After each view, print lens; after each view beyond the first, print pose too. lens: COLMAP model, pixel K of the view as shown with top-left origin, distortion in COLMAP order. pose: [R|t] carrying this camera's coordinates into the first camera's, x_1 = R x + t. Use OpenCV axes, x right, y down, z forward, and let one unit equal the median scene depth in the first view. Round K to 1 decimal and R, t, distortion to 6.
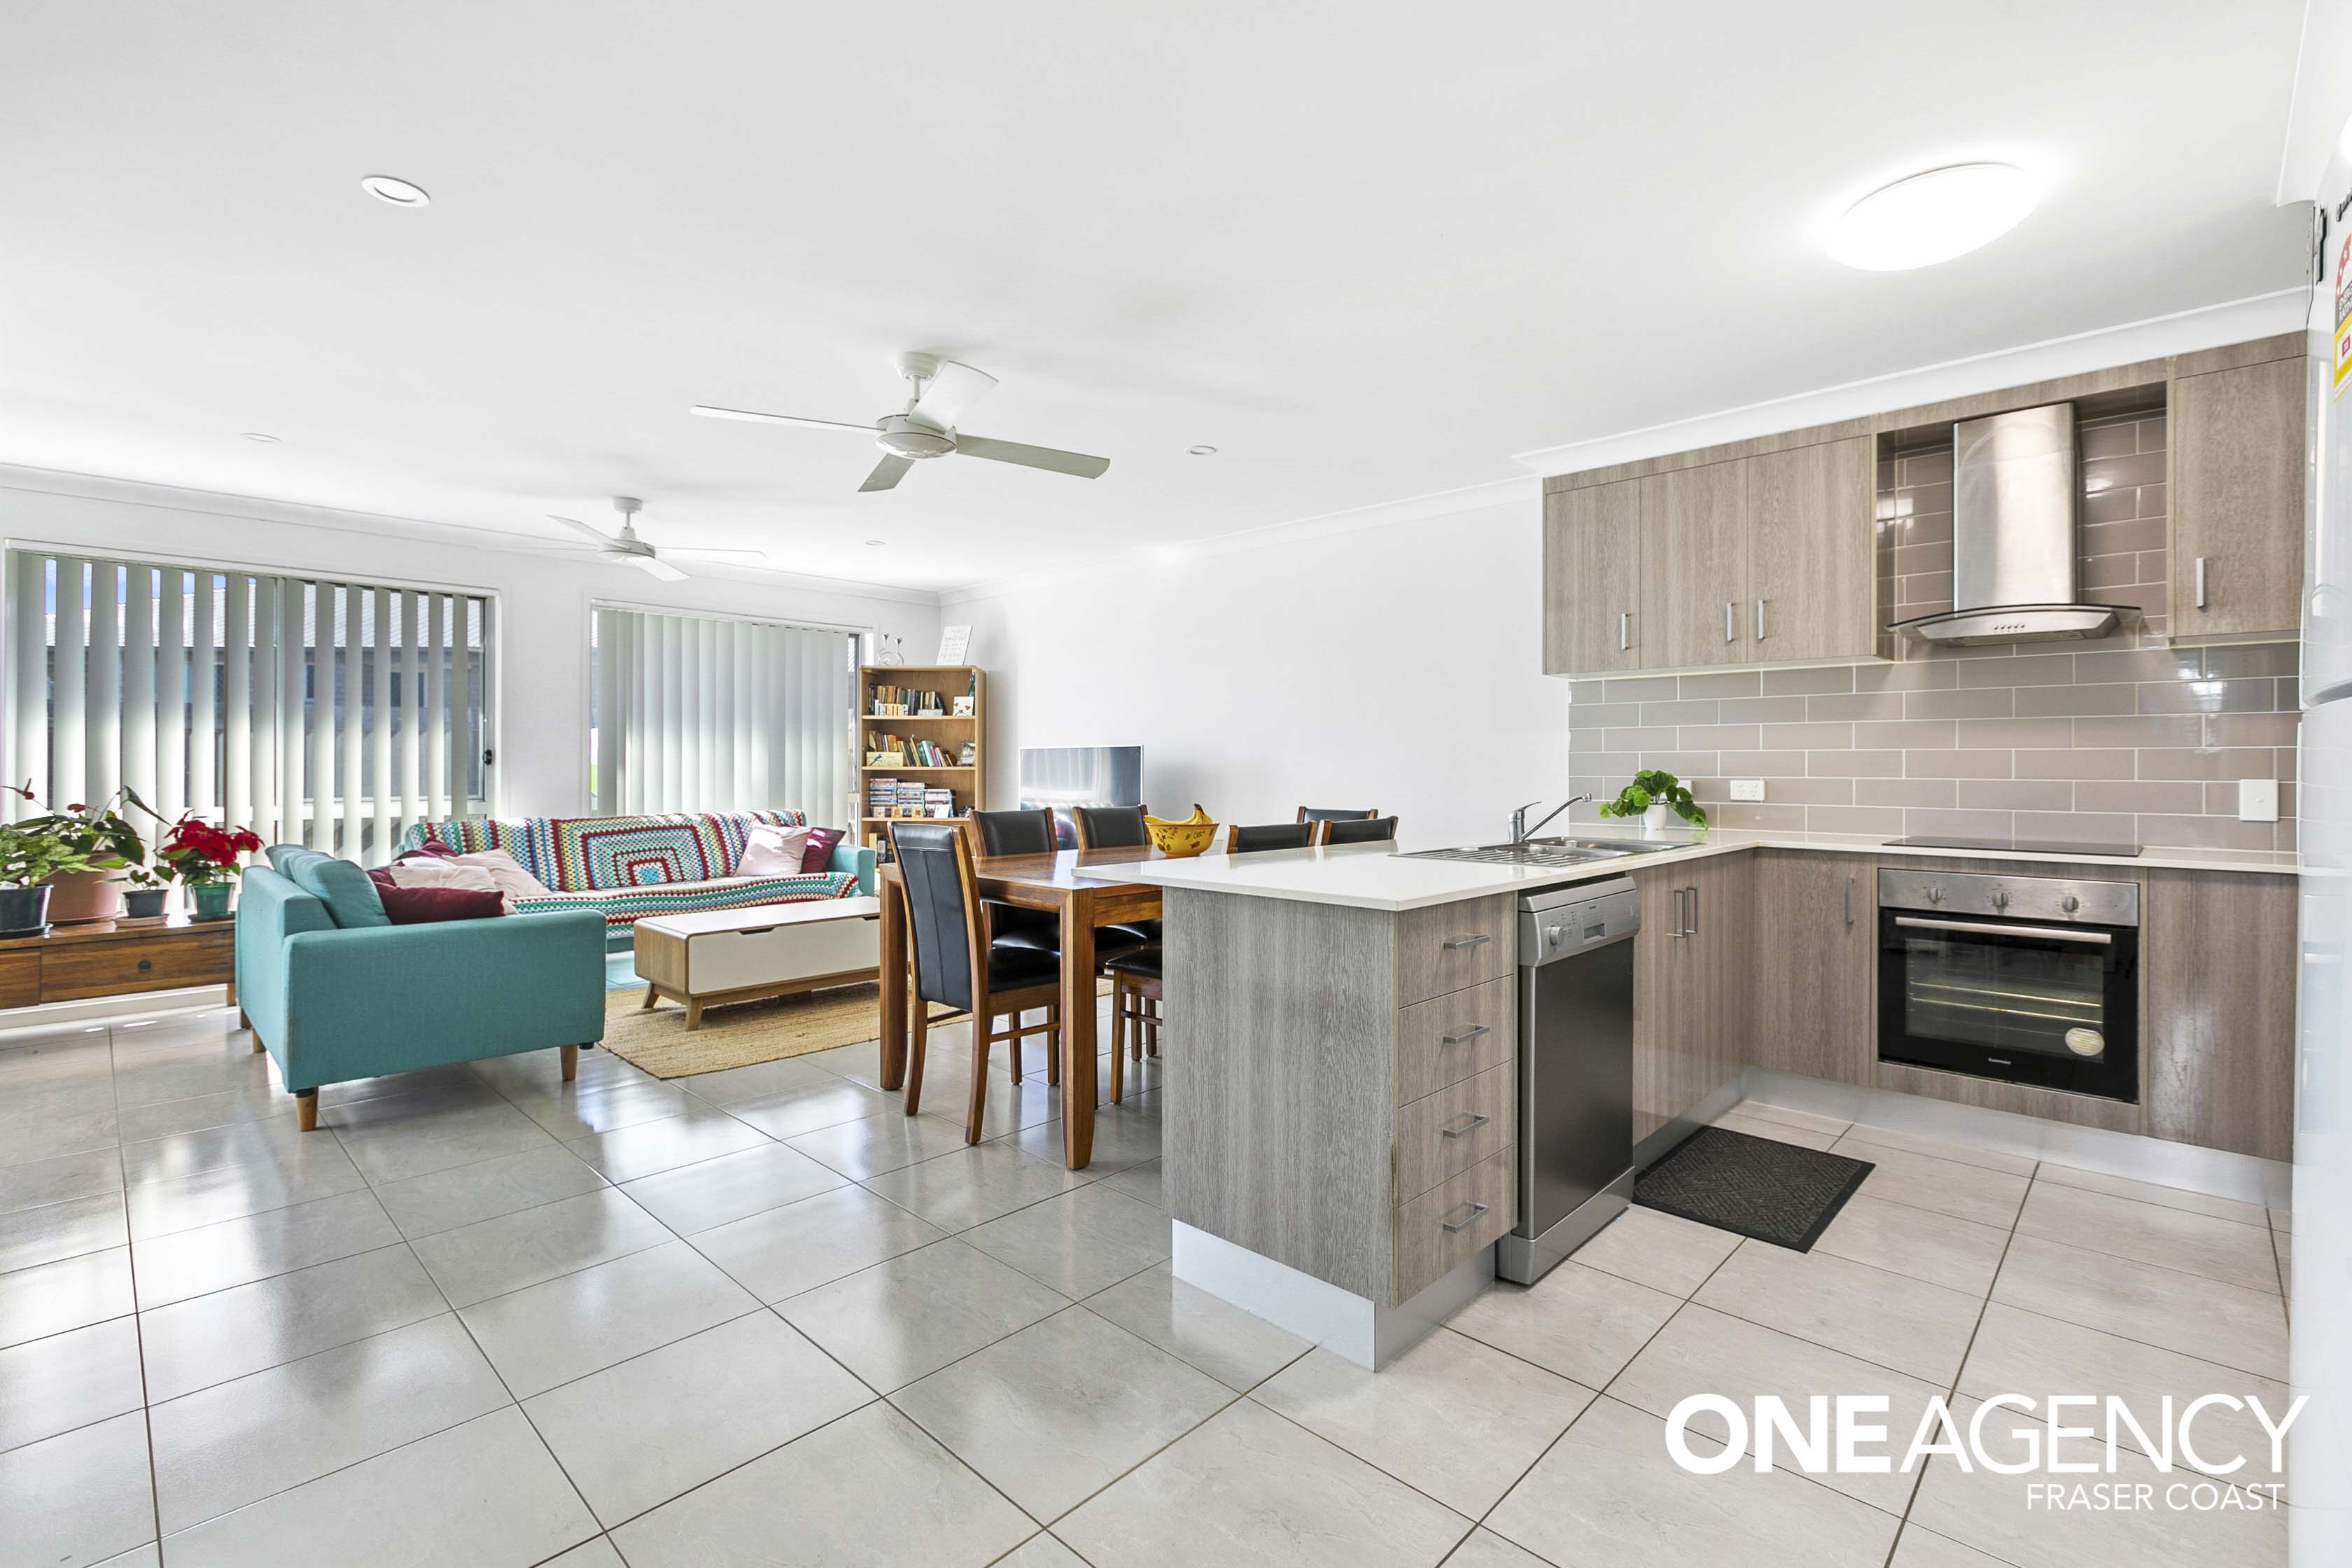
lens RADIAL K [[1053.6, 0, 1173.9], [0, 1053.6, 762.2], [0, 0, 1]] dist [0.001308, 0.000546]
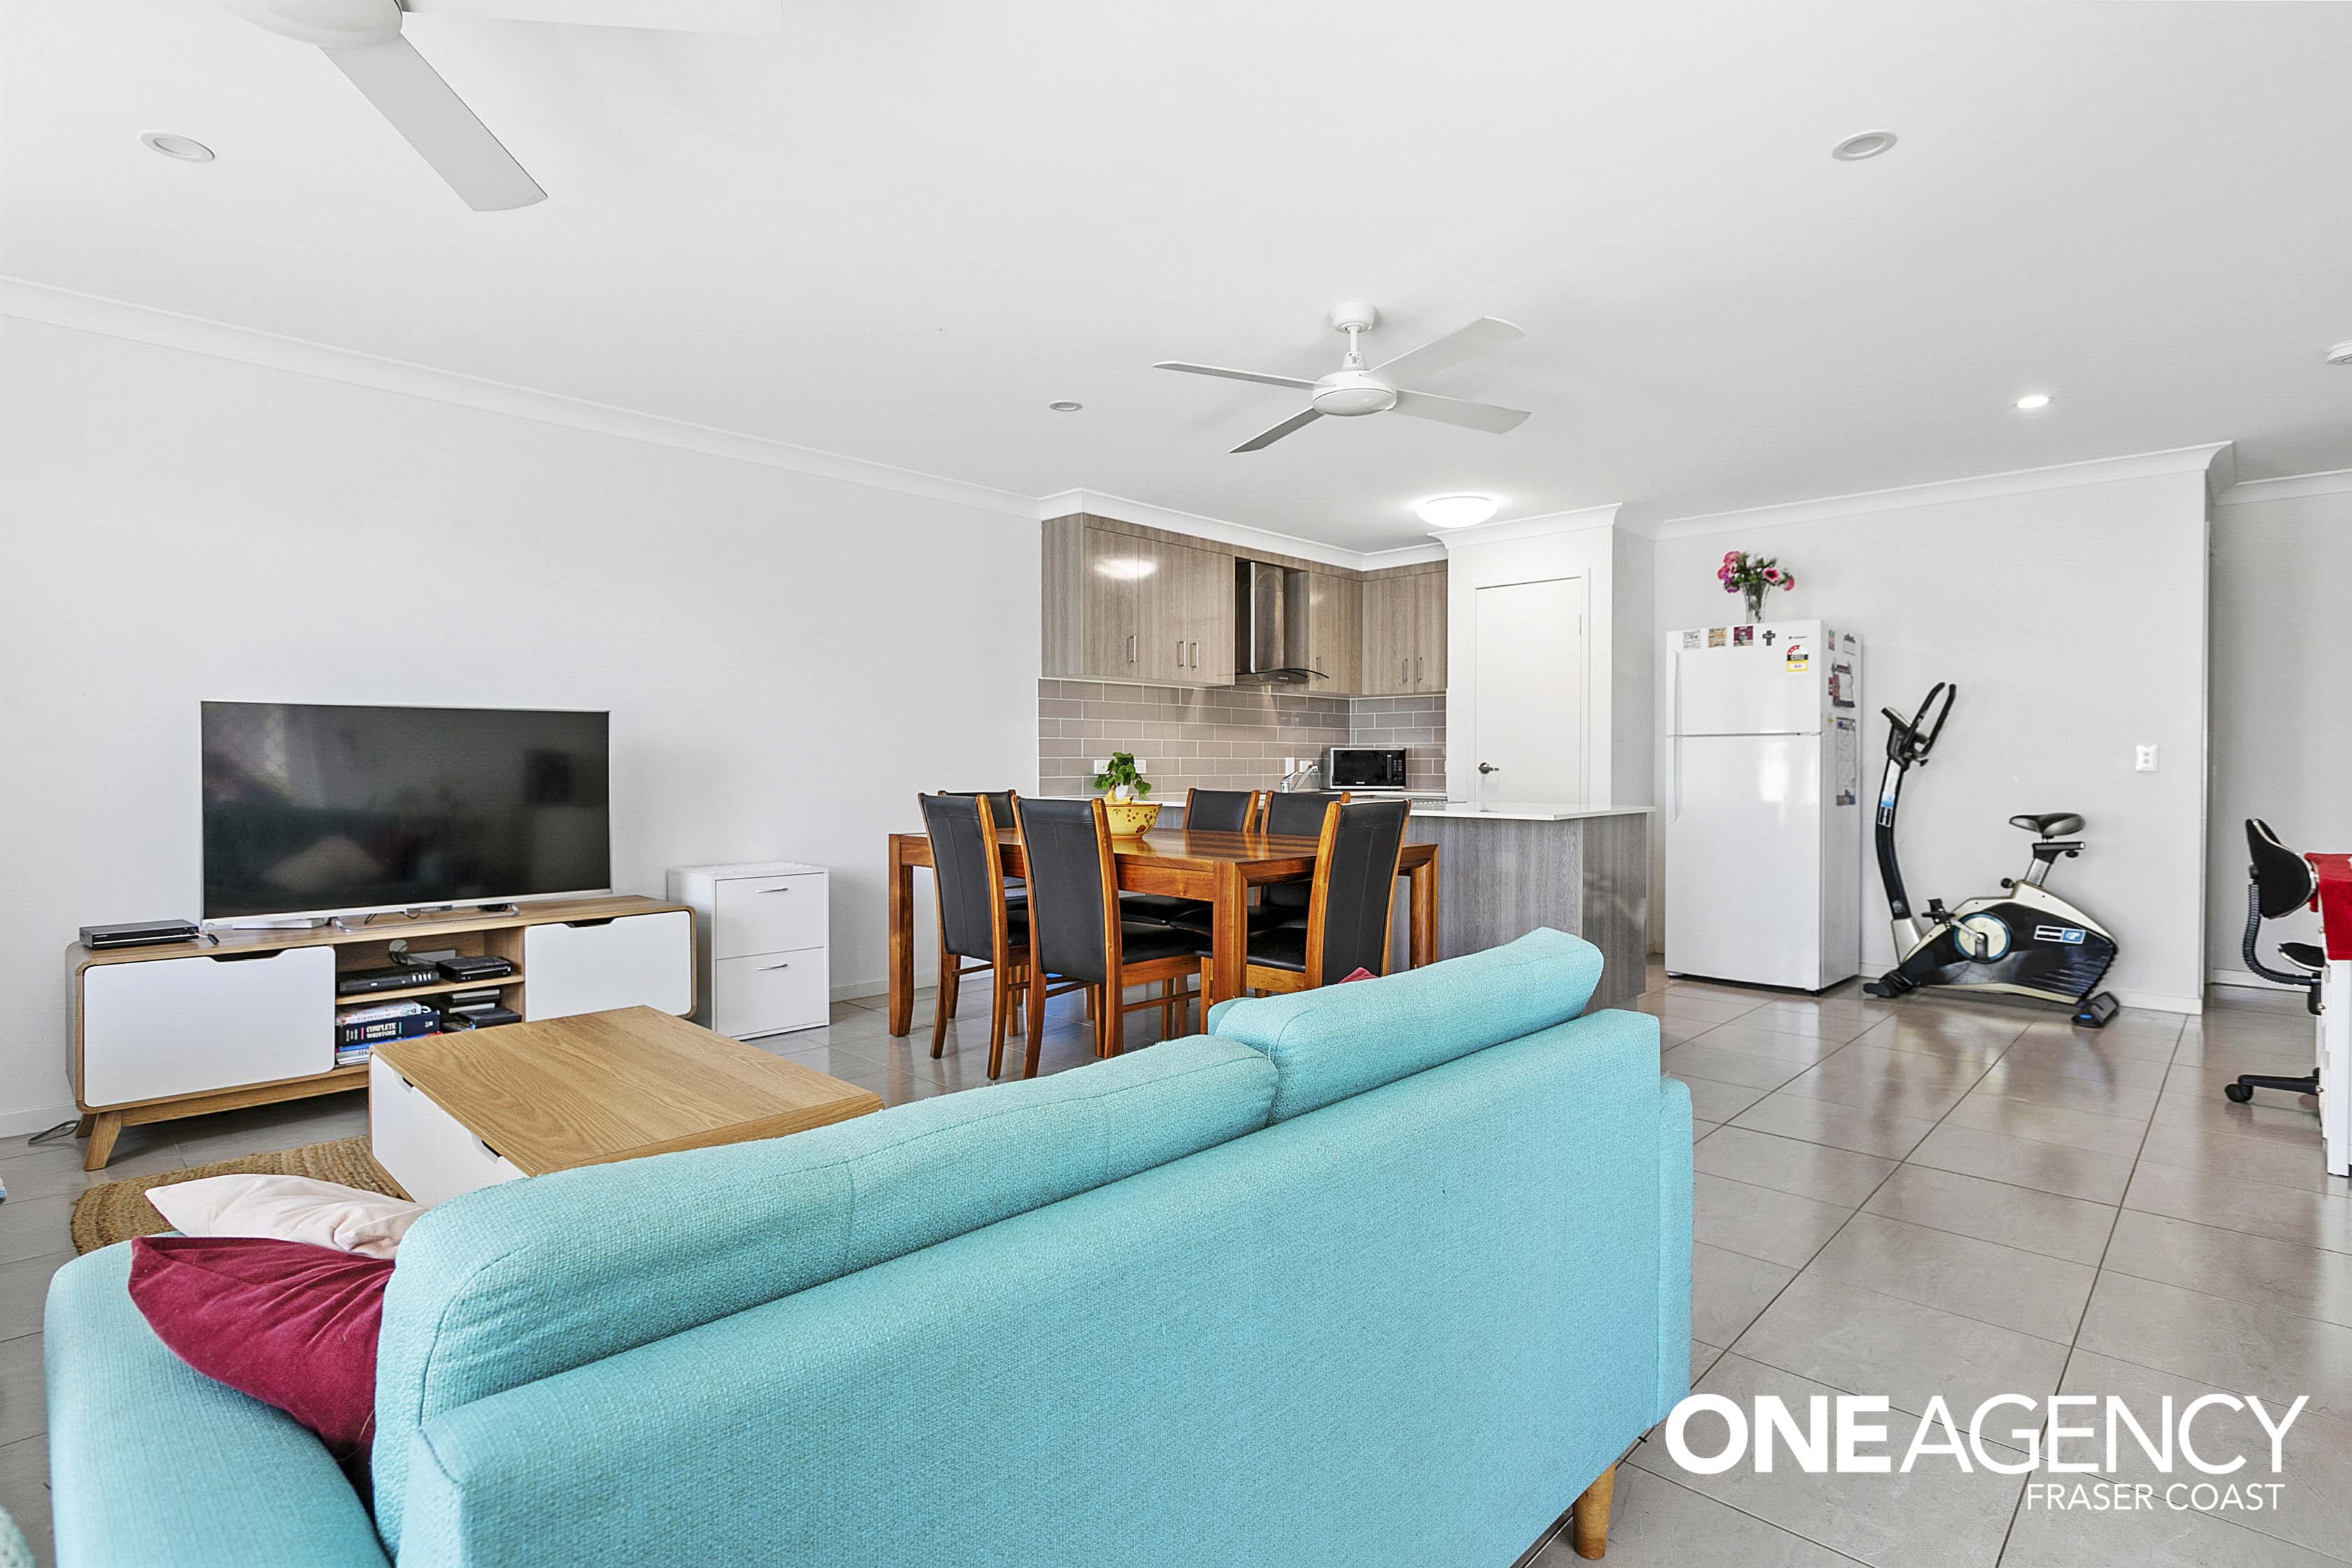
lens RADIAL K [[1154.7, 0, 1181.2], [0, 1154.7, 780.8], [0, 0, 1]] dist [-0.004360, 0.000797]
pose [[-0.007889, -0.019239, 0.999784, -0.916377], [-0.004585, 0.999805, 0.019203, 0.013448], [-0.999958, -0.004432, -0.007975, 0.831507]]
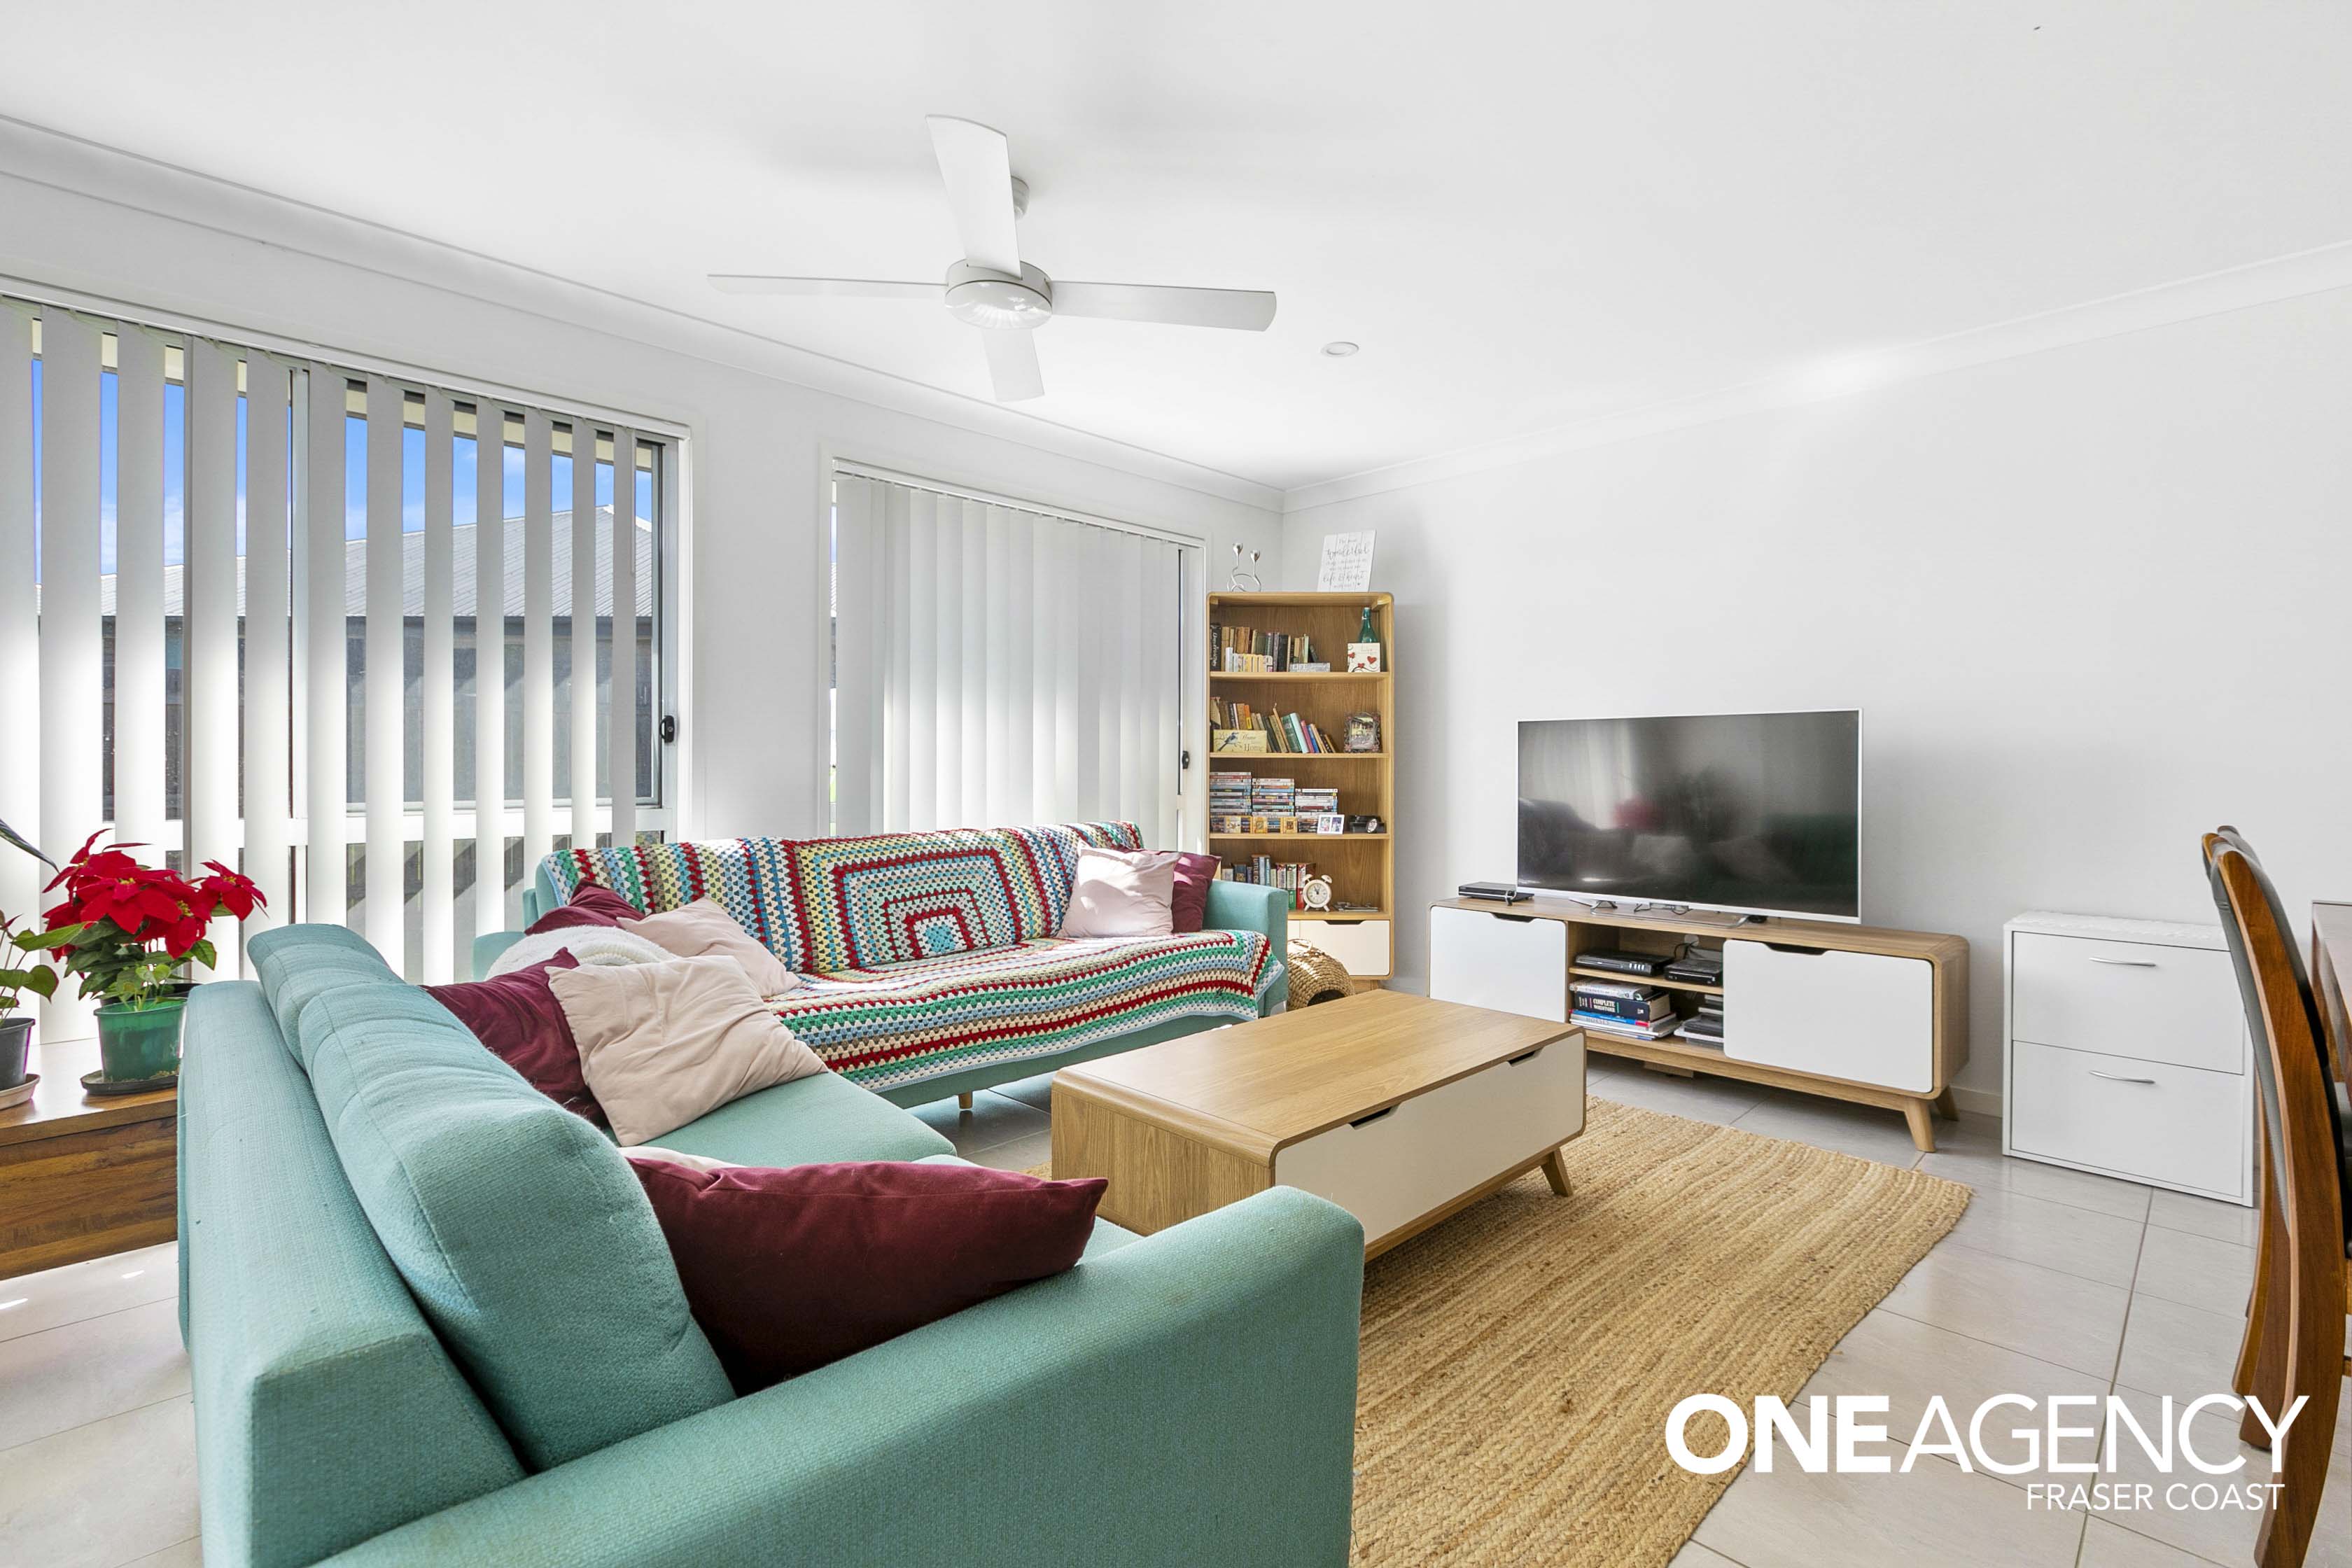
lens RADIAL K [[1053.6, 0, 1163.4], [0, 1053.6, 771.2], [0, 0, 1]] dist [0.001308, 0.000546]
pose [[0.999568, 0.003779, -0.029136, -0.466348], [-0.003490, 0.999944, 0.009941, 0.014195], [0.029172, -0.009835, 0.999526, 0.564137]]
